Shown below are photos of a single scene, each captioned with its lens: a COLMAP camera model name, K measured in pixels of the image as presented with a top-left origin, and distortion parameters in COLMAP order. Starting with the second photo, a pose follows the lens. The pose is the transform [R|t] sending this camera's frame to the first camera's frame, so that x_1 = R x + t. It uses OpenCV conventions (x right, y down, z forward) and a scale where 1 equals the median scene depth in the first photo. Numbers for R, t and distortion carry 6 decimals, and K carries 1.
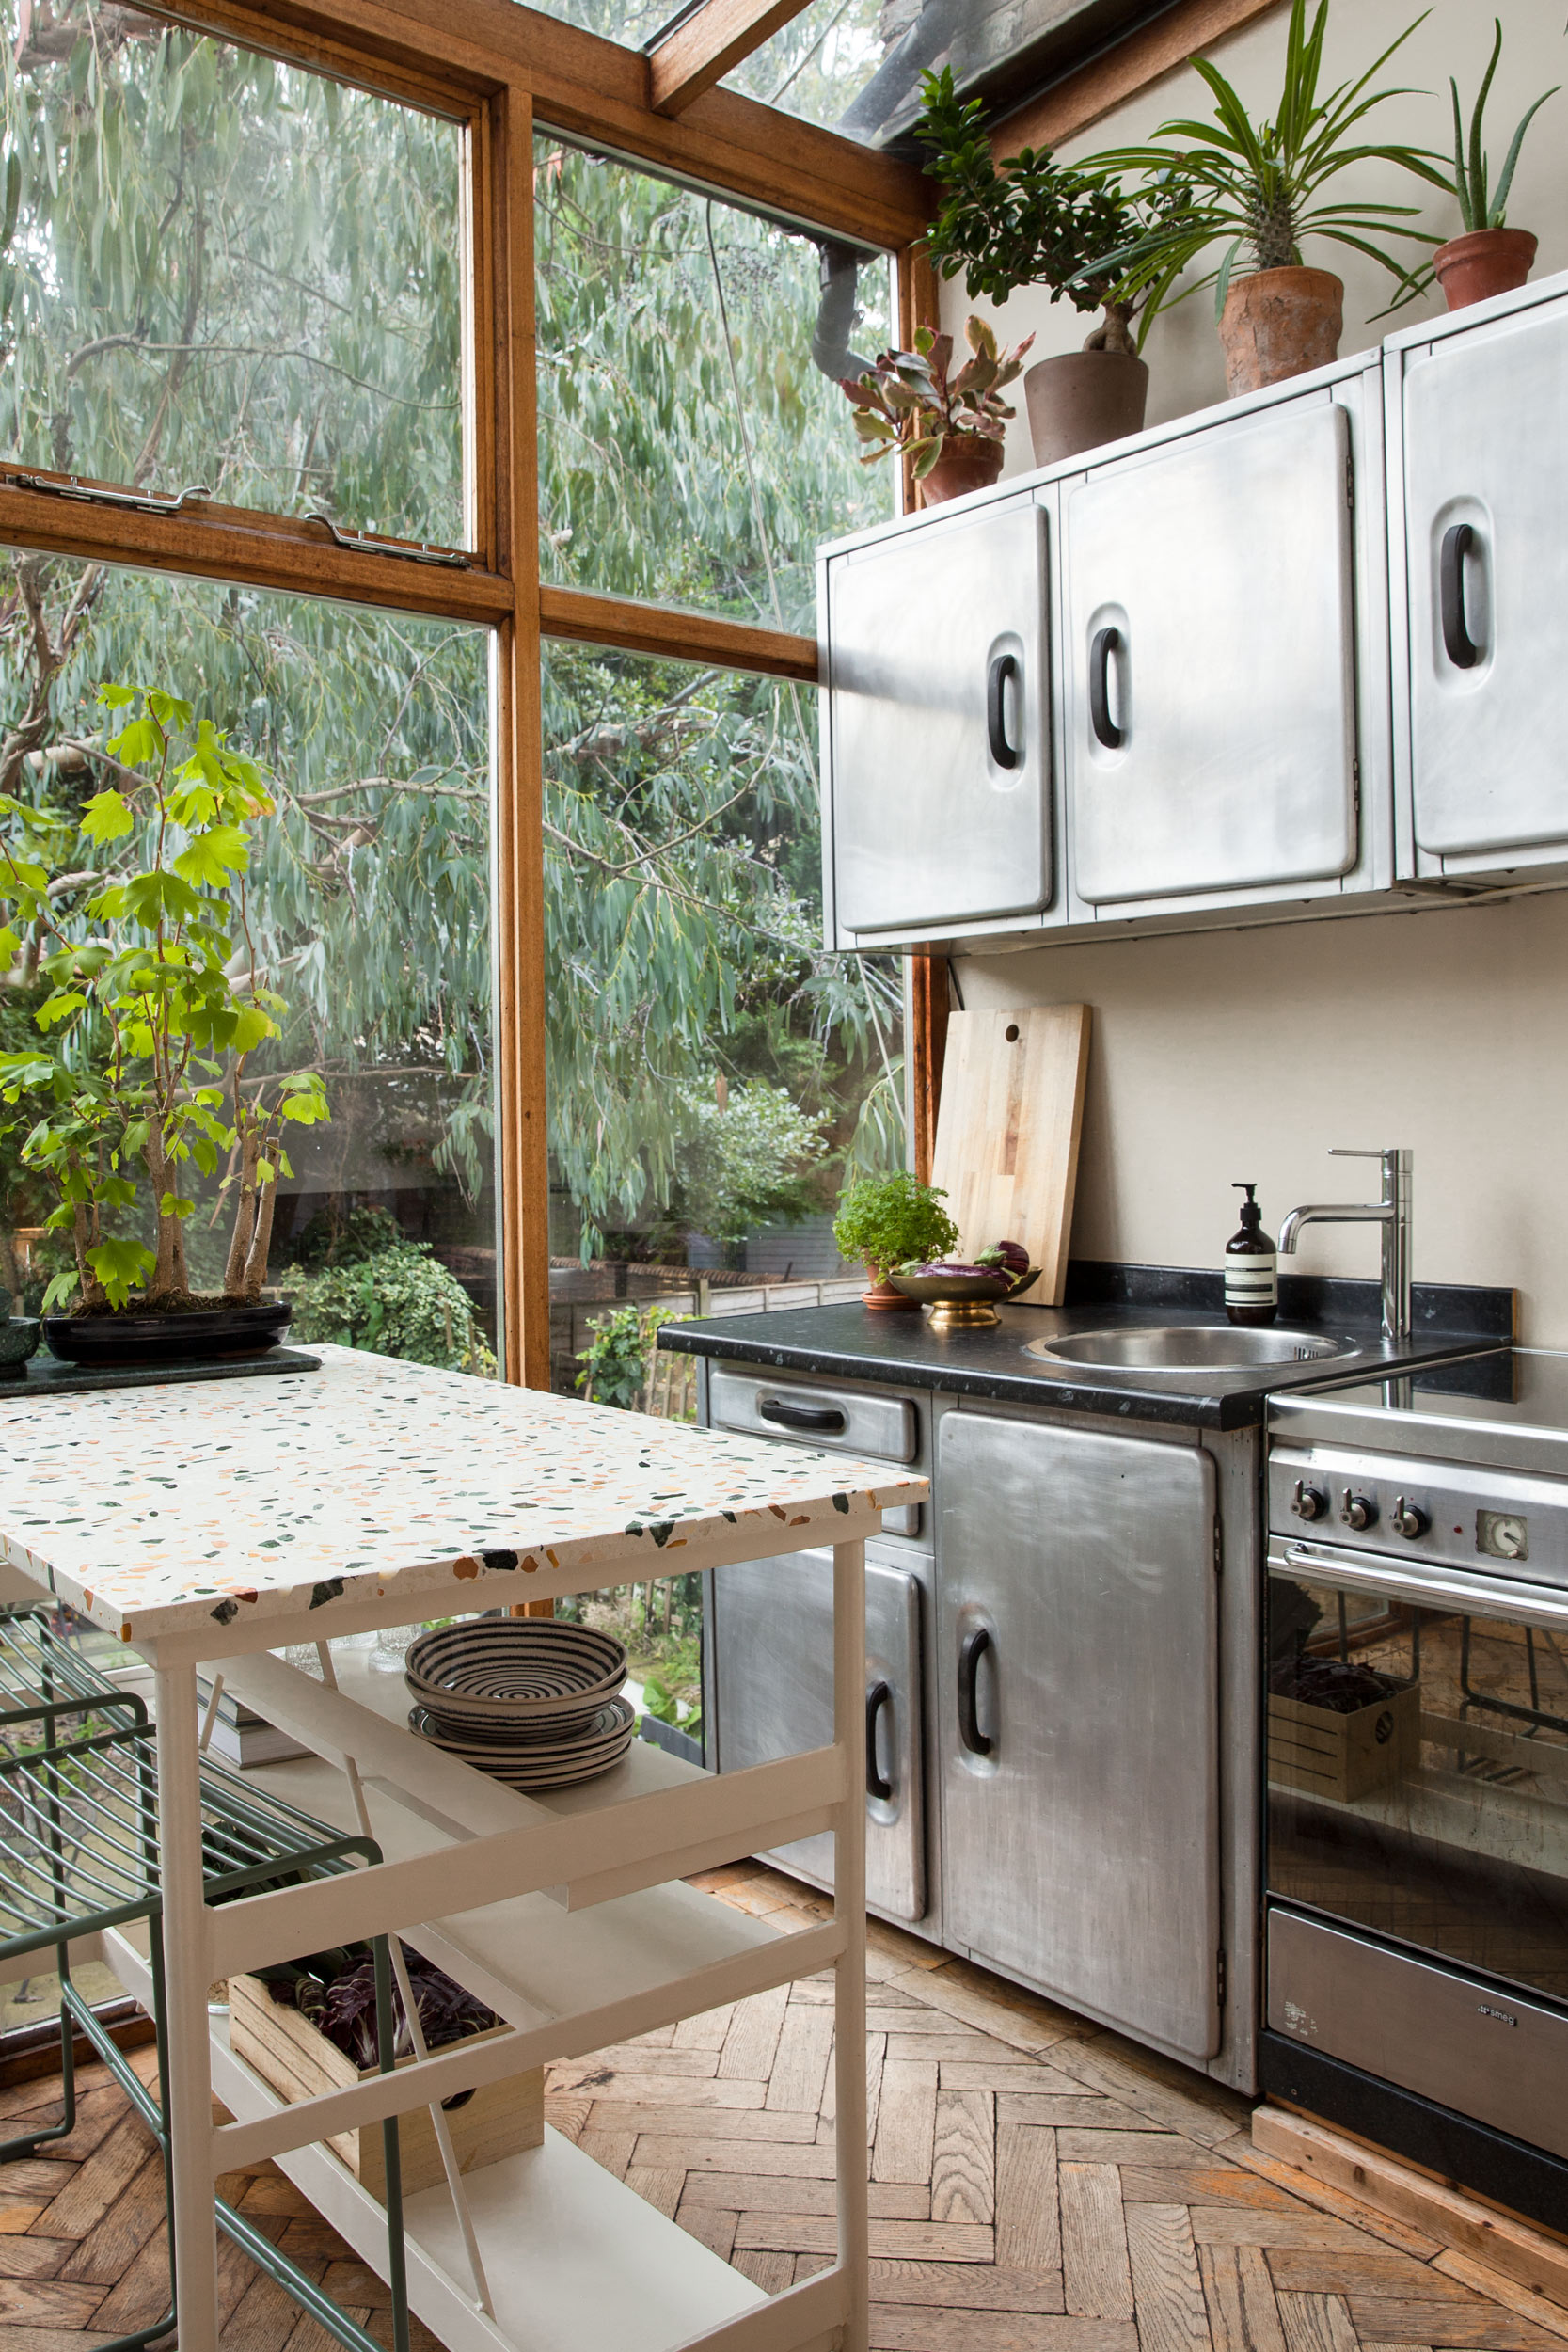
lens RADIAL K [[1814.2, 0, 717.5], [0, 1814.2, 1133.9], [0, 0, 1]] dist [-0.111038, 0.084432]
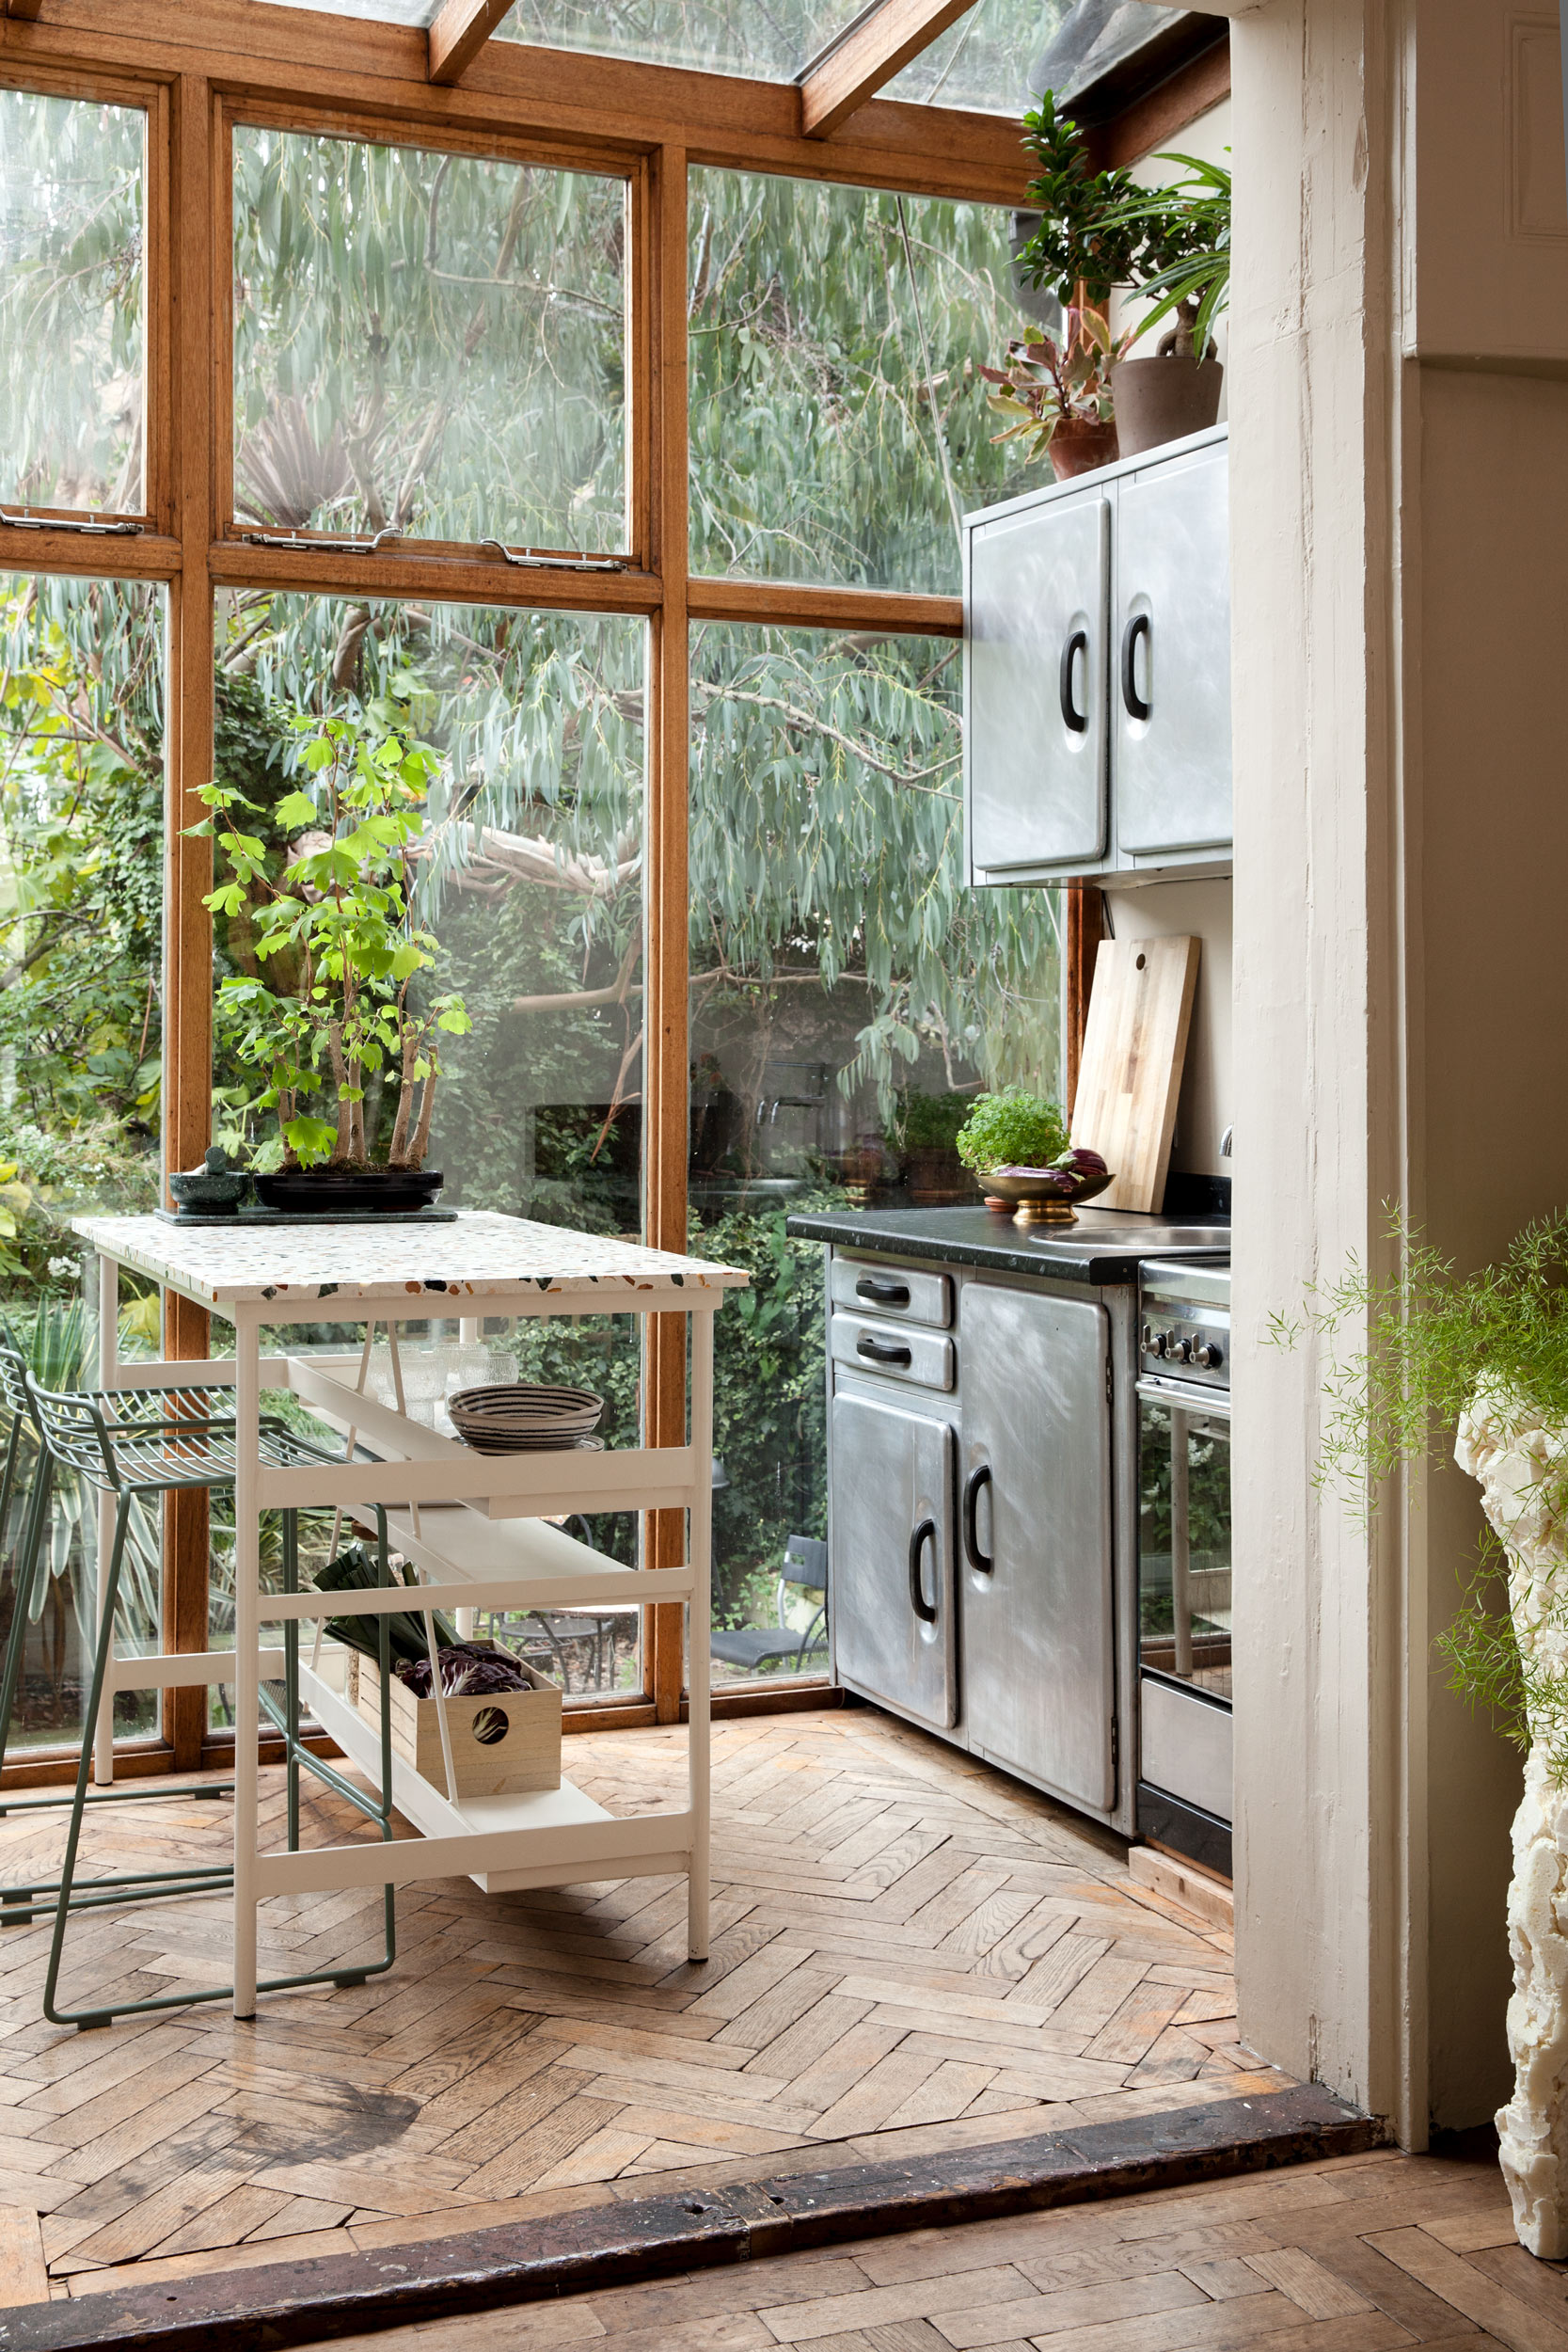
lens RADIAL K [[2702.2, 0, 771.1], [0, 2702.2, 1021.2], [0, 0, 1]] dist [0.018704, 0.044955]
pose [[0.966779, 0.015352, -0.255153, 0.422257], [-0.019176, 0.999738, -0.012507, 0.004485], [0.254894, 0.016985, 0.966820, -0.712837]]
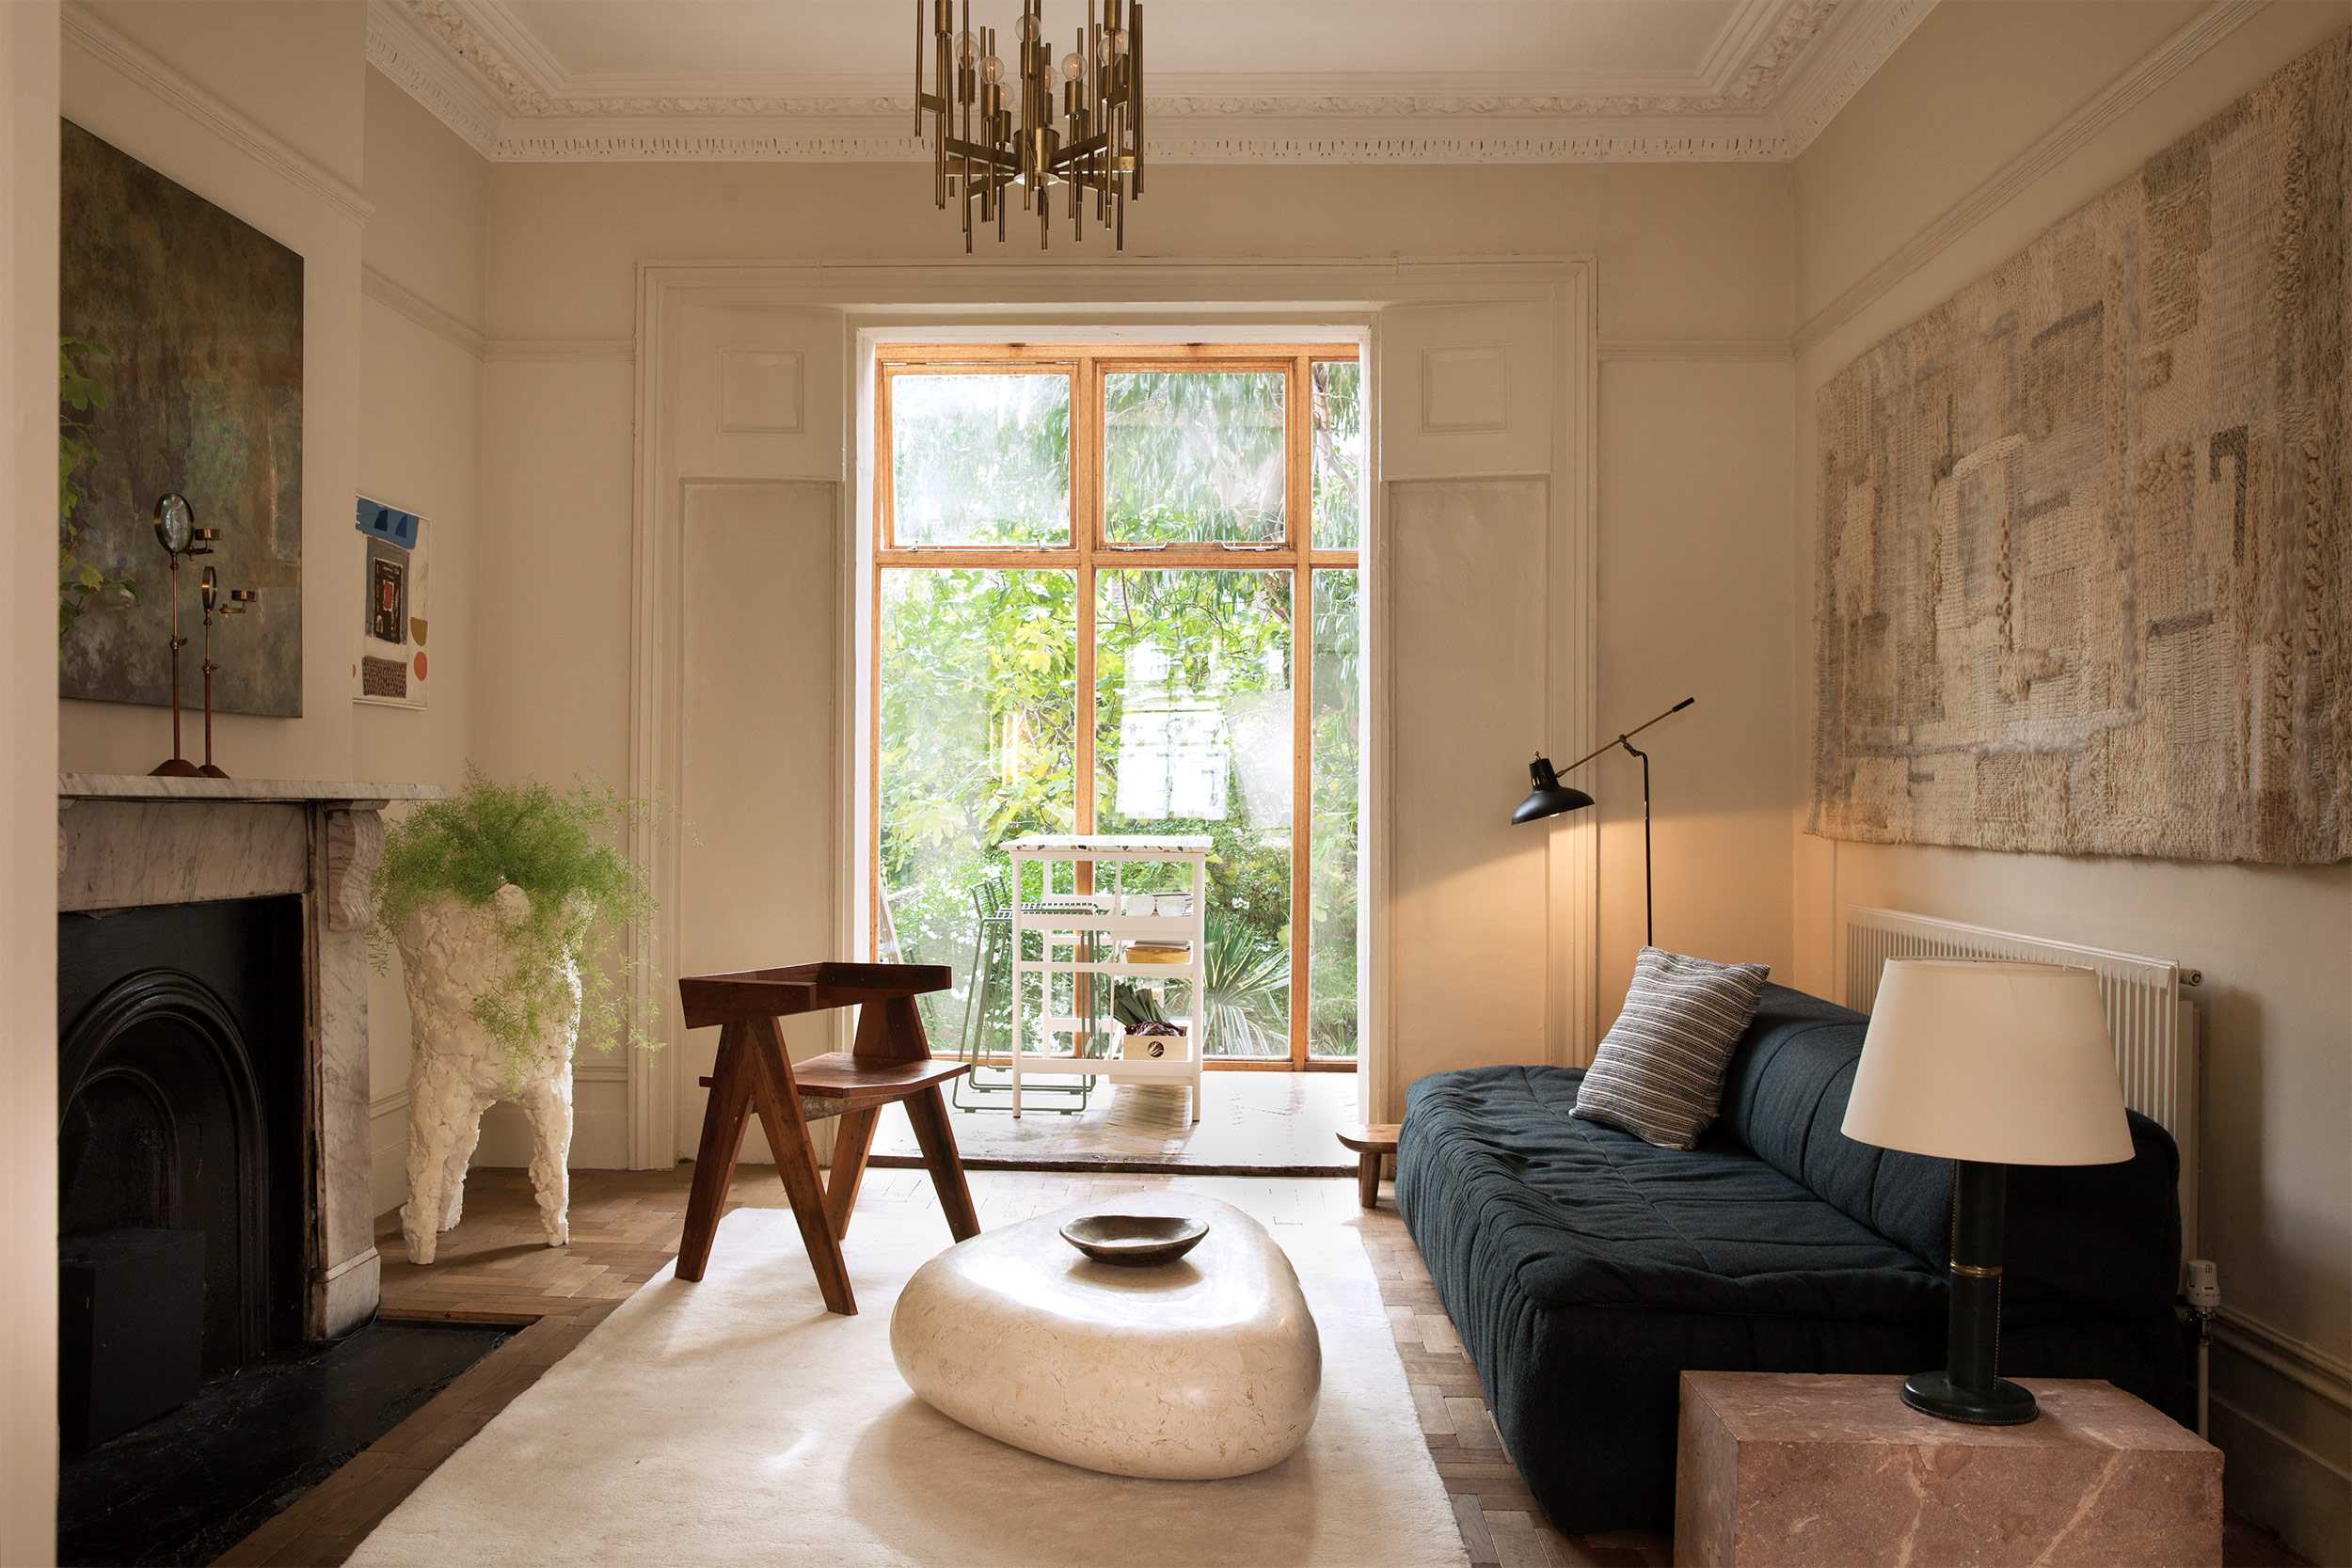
lens RADIAL K [[1940.0, 0, 1176.0], [0, 1940.0, 784.0], [0, 0, 1]] dist [-0.070766, 0.102525]
pose [[0.773096, 0.013658, -0.634142, 1.572219], [-0.021219, 0.999765, -0.004335, 0.046411], [0.633934, 0.016808, 0.773204, -1.311706]]
